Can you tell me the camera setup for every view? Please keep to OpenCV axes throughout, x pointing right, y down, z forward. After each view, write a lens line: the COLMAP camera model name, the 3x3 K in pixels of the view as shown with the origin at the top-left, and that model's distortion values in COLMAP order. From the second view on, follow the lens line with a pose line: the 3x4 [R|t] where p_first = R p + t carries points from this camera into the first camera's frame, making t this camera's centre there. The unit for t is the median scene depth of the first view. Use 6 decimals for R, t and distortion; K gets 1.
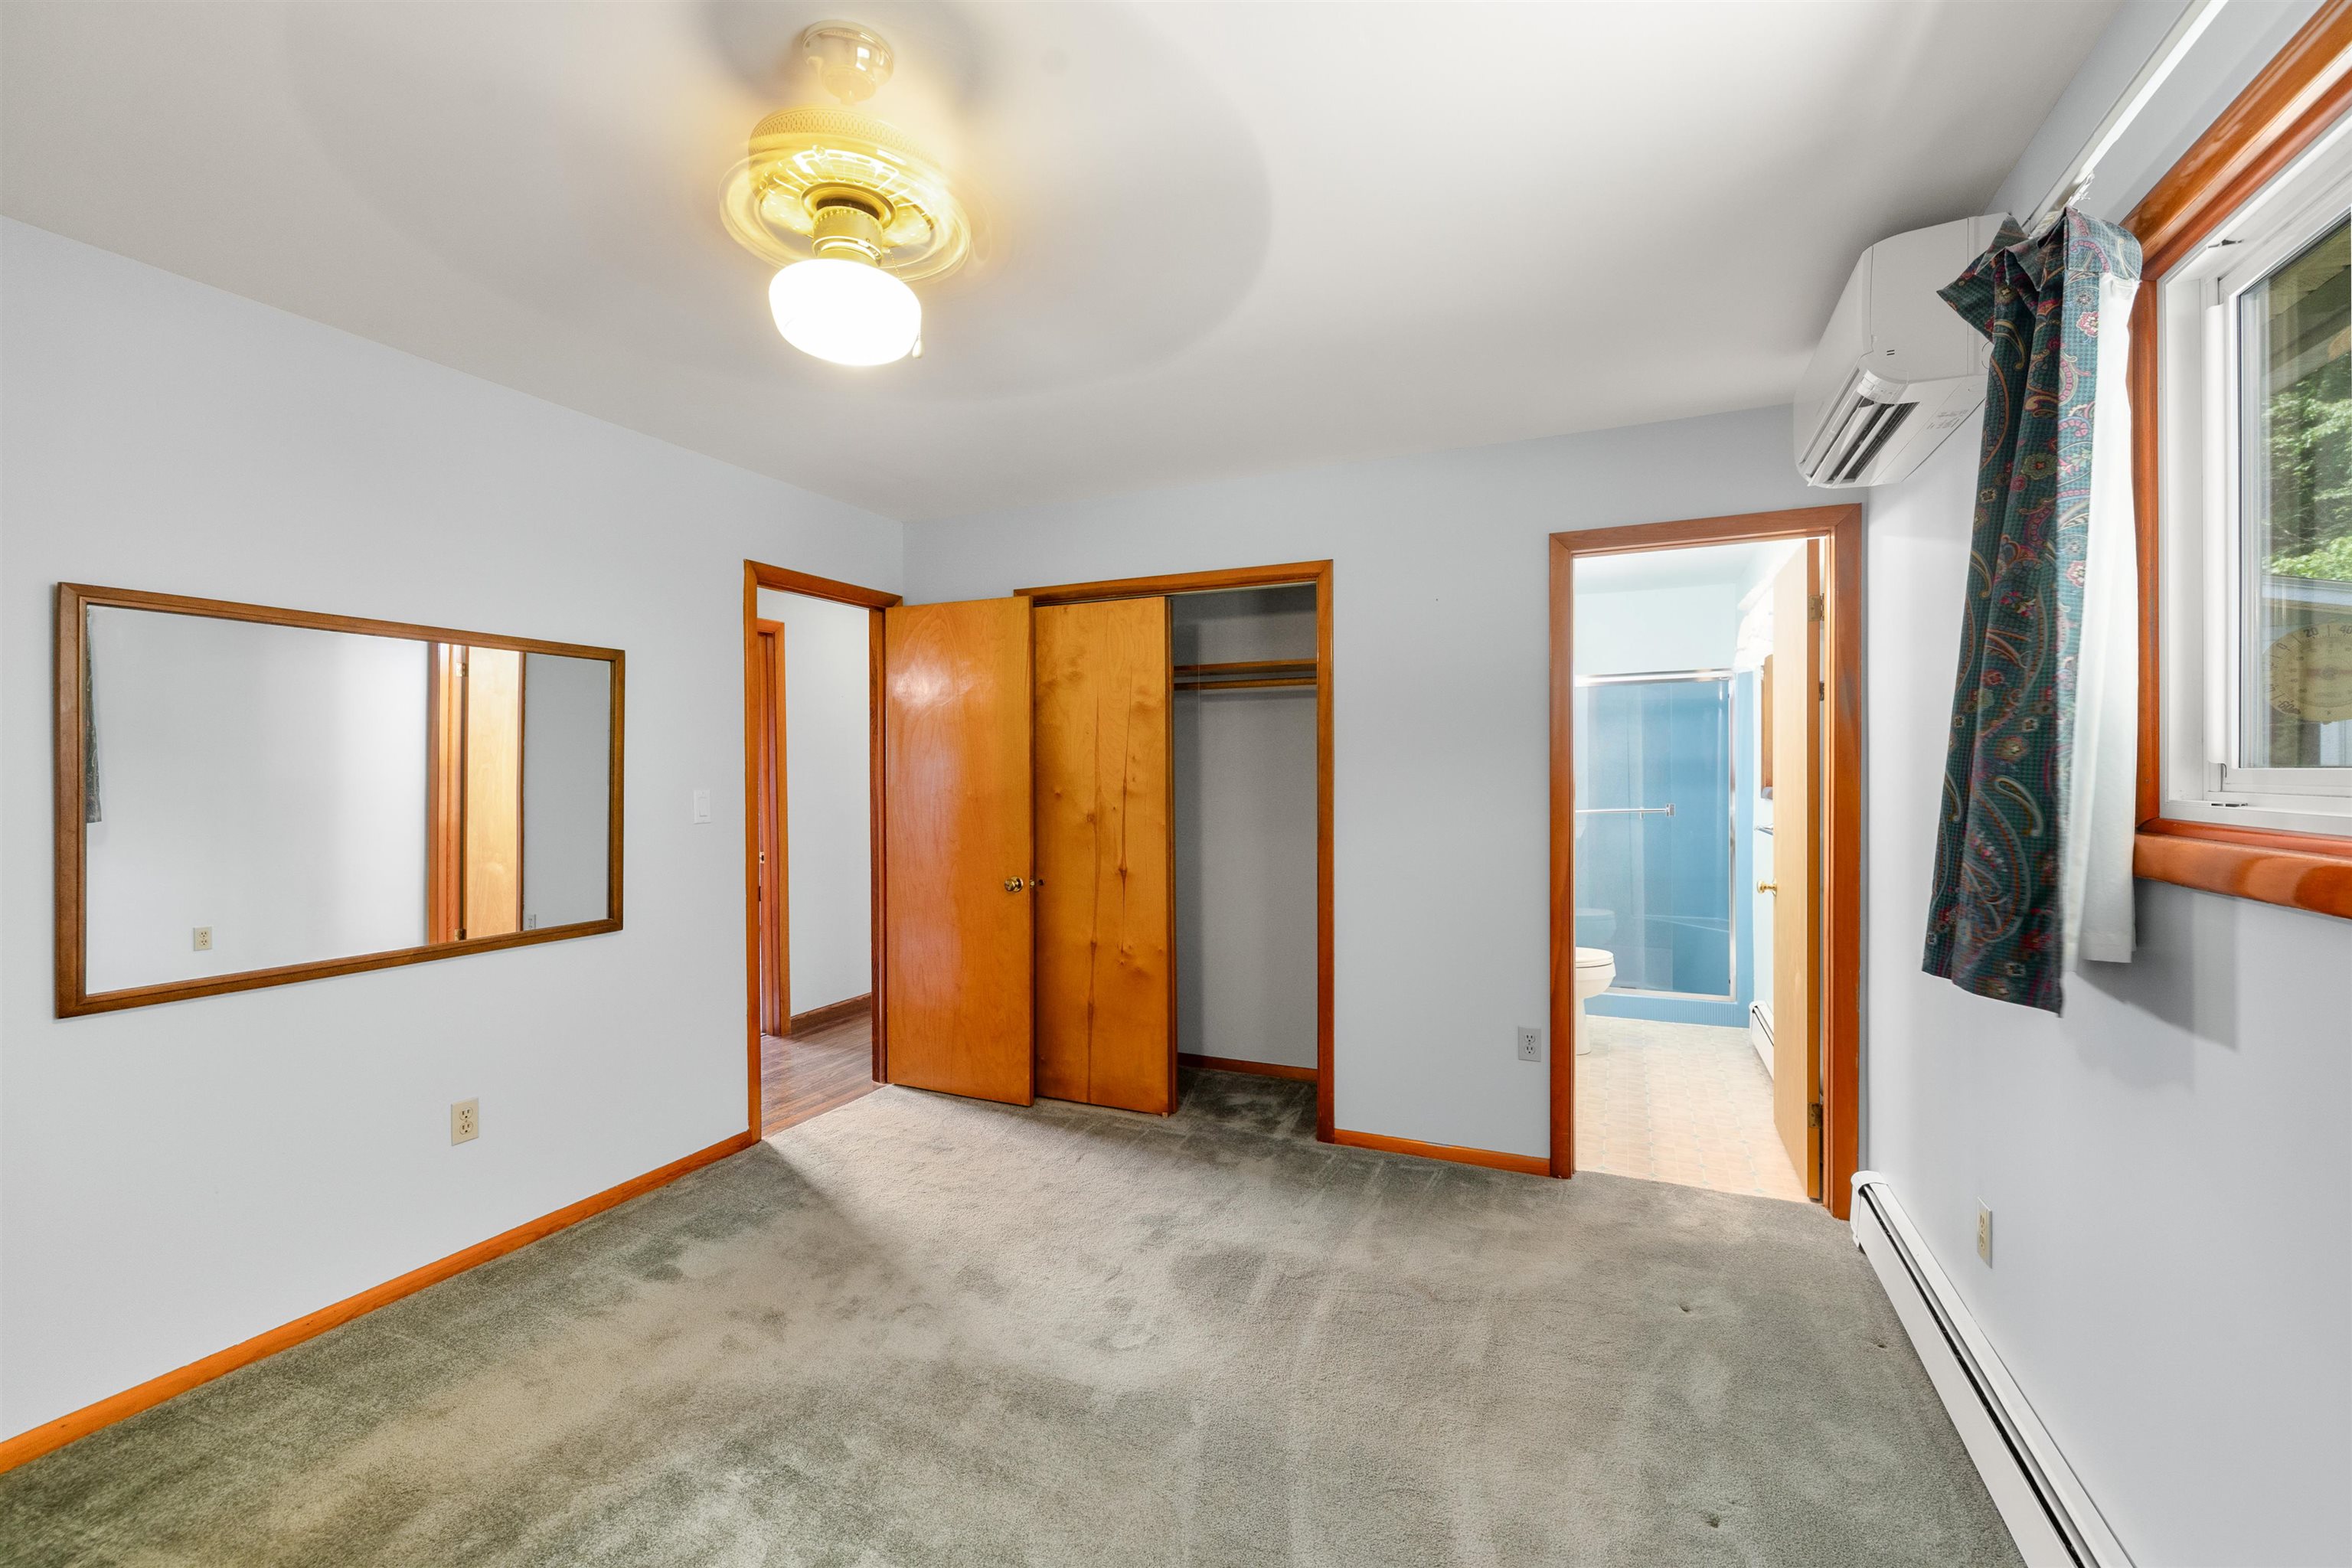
lens RADIAL K [[1006.1, 0, 1171.7], [0, 1006.1, 764.3], [0, 0, 1]] dist [0.000072, 0.000263]
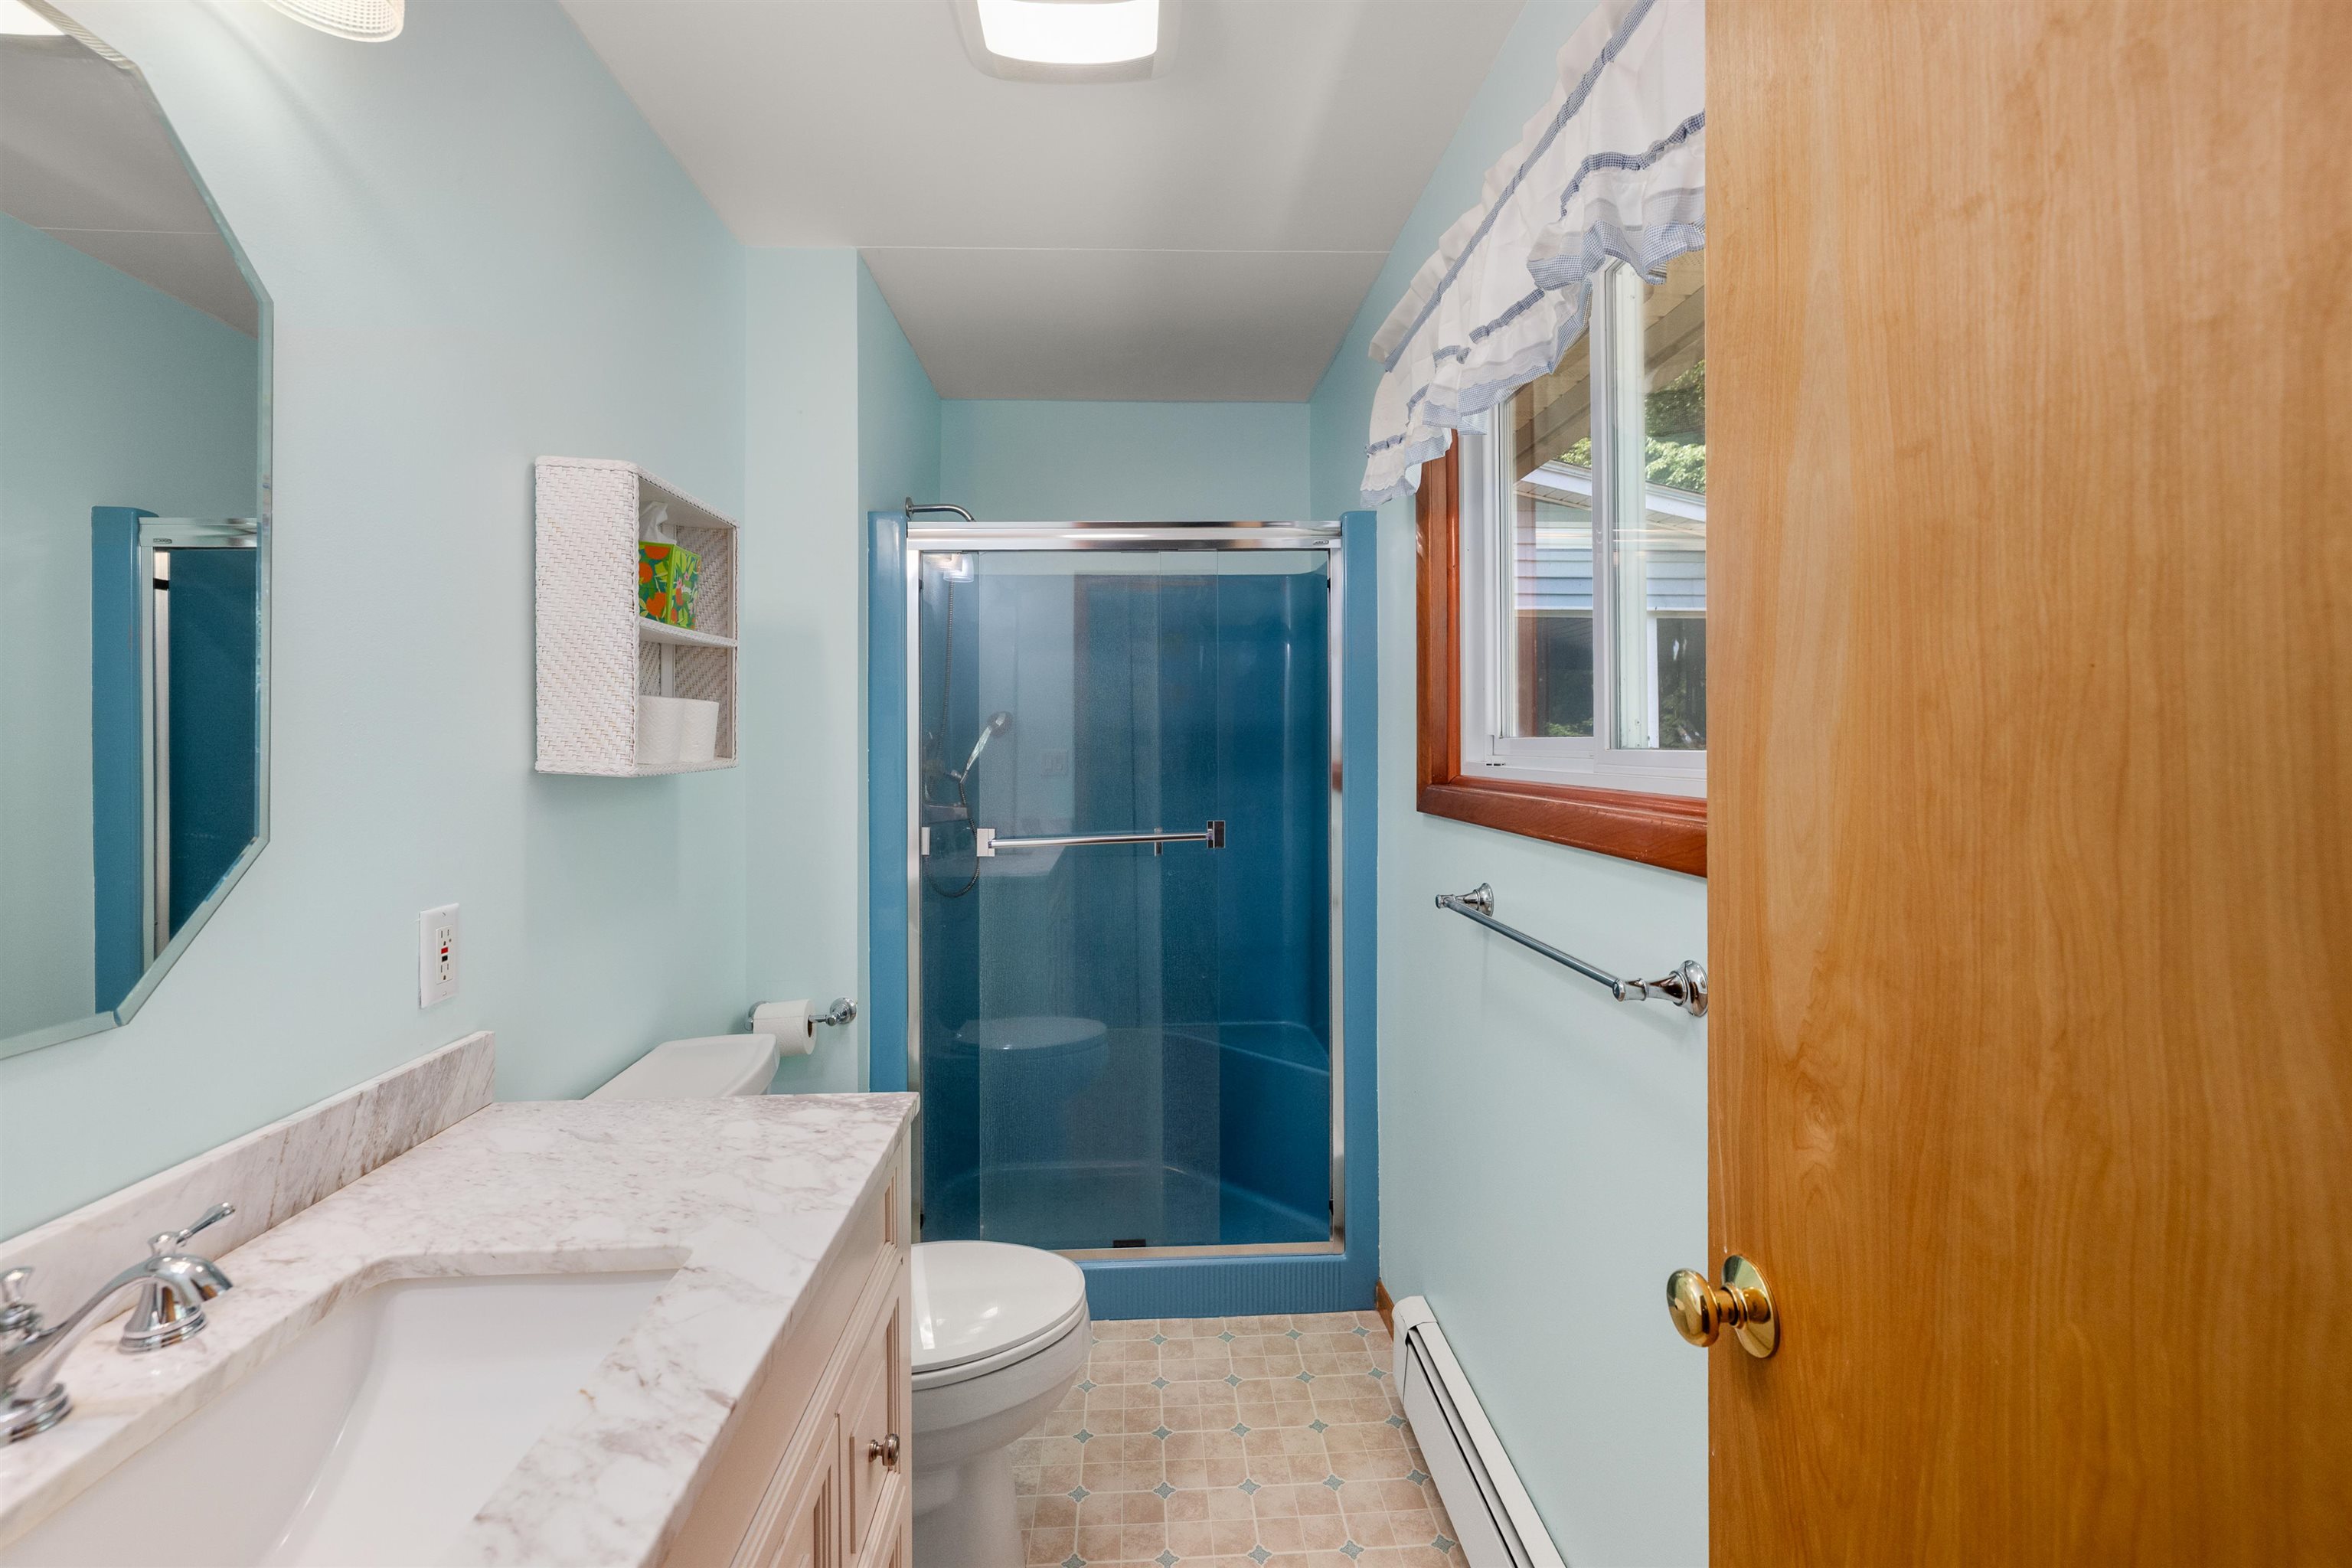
lens RADIAL K [[1006.1, 0, 1171.7], [0, 1006.1, 764.3], [0, 0, 1]] dist [0.000072, 0.000263]
pose [[0.895133, -0.012494, 0.445624, 0.274460], [0.005290, 0.999834, 0.017408, 0.005850], [-0.445767, -0.013225, 0.895051, 0.599242]]
